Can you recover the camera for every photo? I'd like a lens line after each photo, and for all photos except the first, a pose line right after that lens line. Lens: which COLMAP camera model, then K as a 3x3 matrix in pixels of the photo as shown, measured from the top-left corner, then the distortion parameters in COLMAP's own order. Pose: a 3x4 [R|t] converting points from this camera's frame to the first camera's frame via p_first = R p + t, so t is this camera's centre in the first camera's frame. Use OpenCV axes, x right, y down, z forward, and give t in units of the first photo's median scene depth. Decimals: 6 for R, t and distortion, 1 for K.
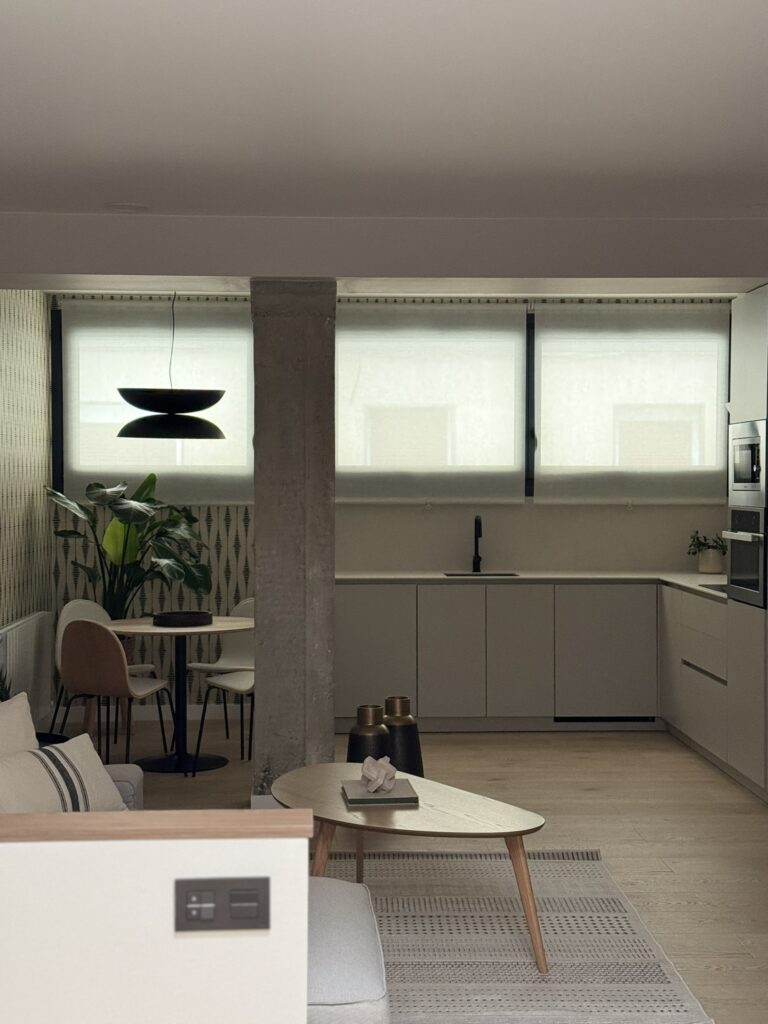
lens RADIAL K [[1491.1, 0, 384.0], [0, 1491.1, 512.0], [0, 0, 1]] dist [0.161796, -0.441575]
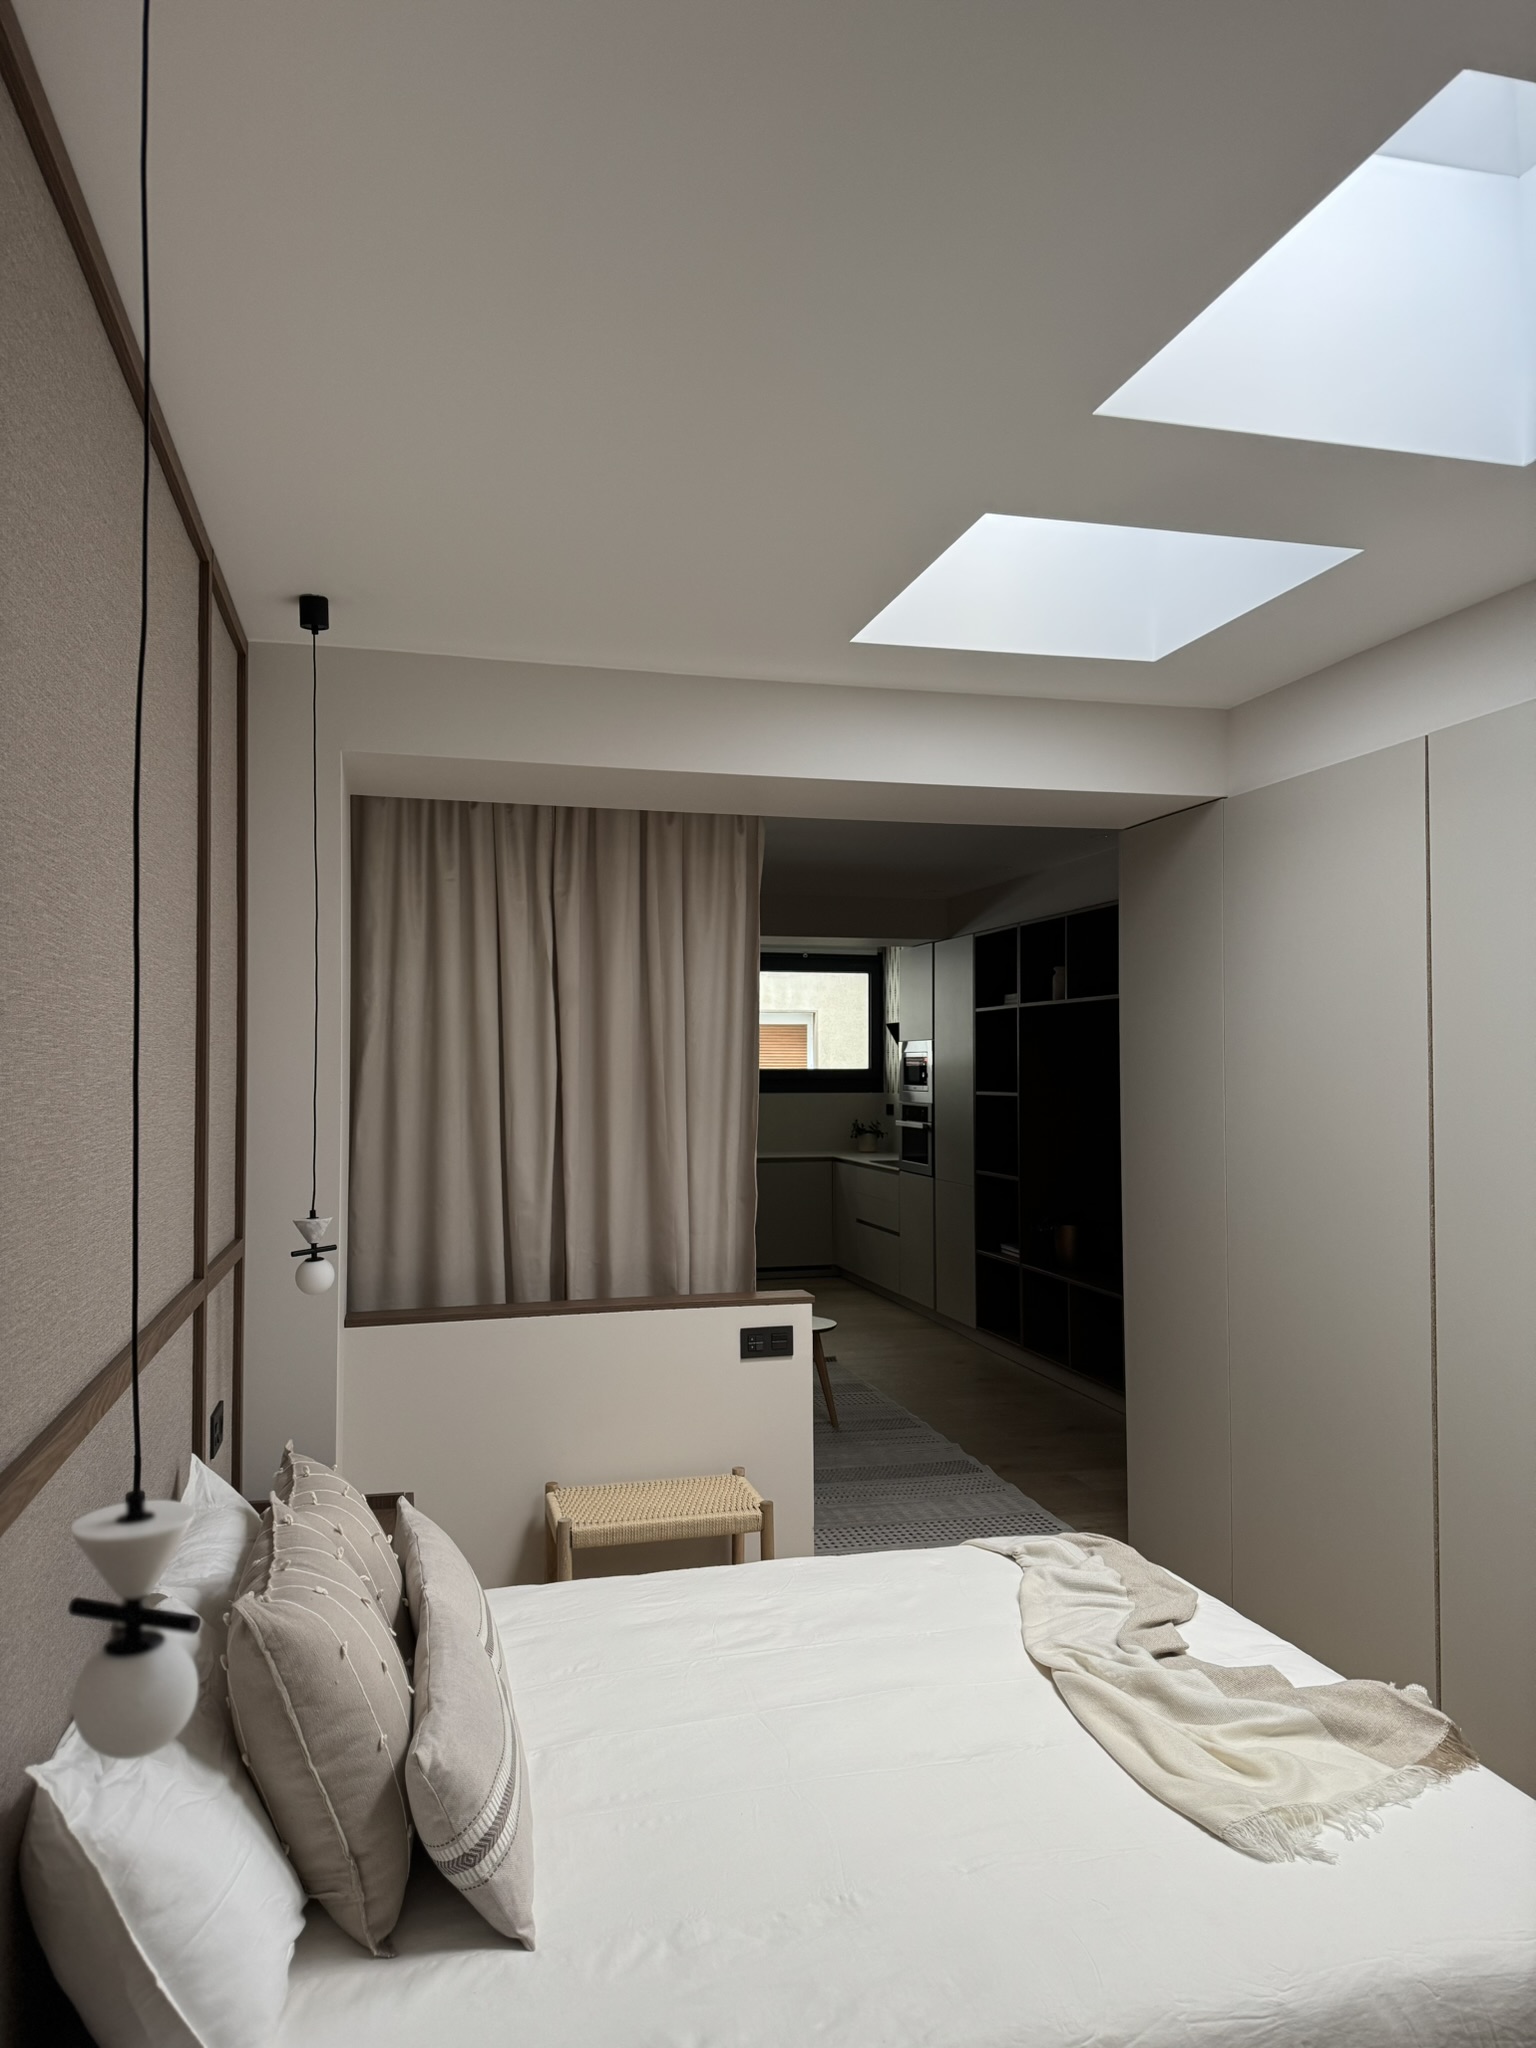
lens RADIAL K [[1404.8, 0, 768.0], [0, 1404.8, 1024.0], [0, 0, 1]] dist [0.103243, -0.172156]
pose [[0.976969, 0.006741, 0.213274, -0.137011], [0.004641, 0.998593, -0.052821, -0.006688], [-0.213331, 0.052594, 0.975563, -0.185502]]
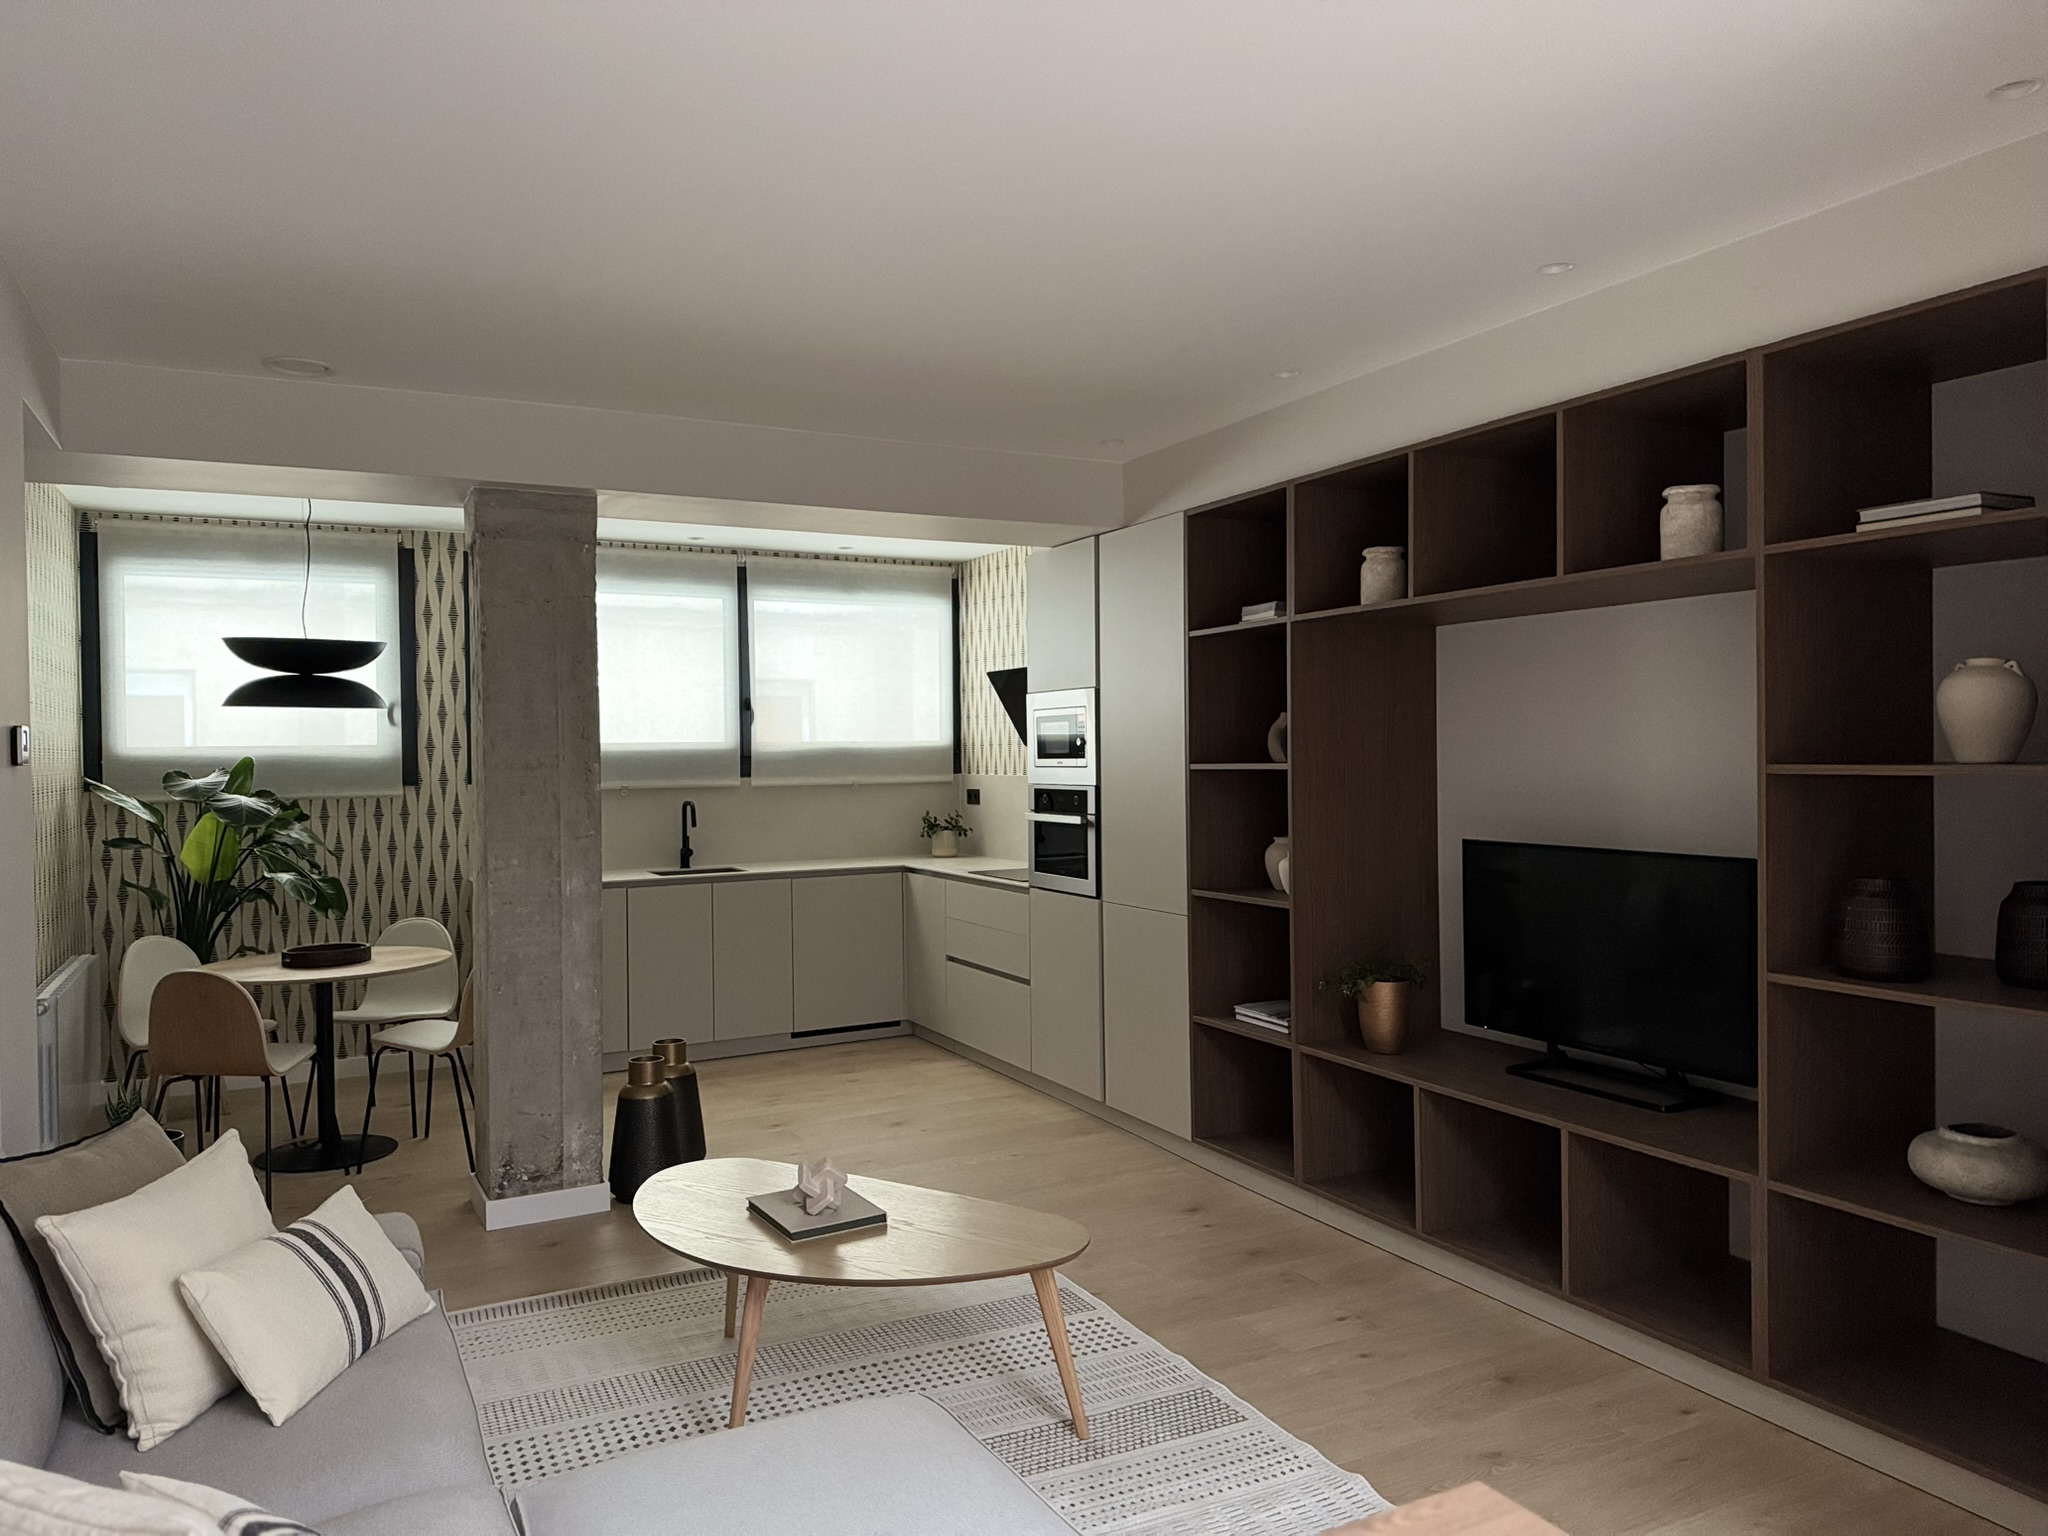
lens RADIAL K [[1404.8, 0, 1024.0], [0, 1404.8, 768.0], [0, 0, 1]] dist [0.103243, -0.172156]
pose [[0.906168, -0.016965, 0.422578, -0.111291], [0.022648, 0.999708, -0.008431, -0.005774], [-0.422311, 0.017211, 0.906288, 0.212590]]
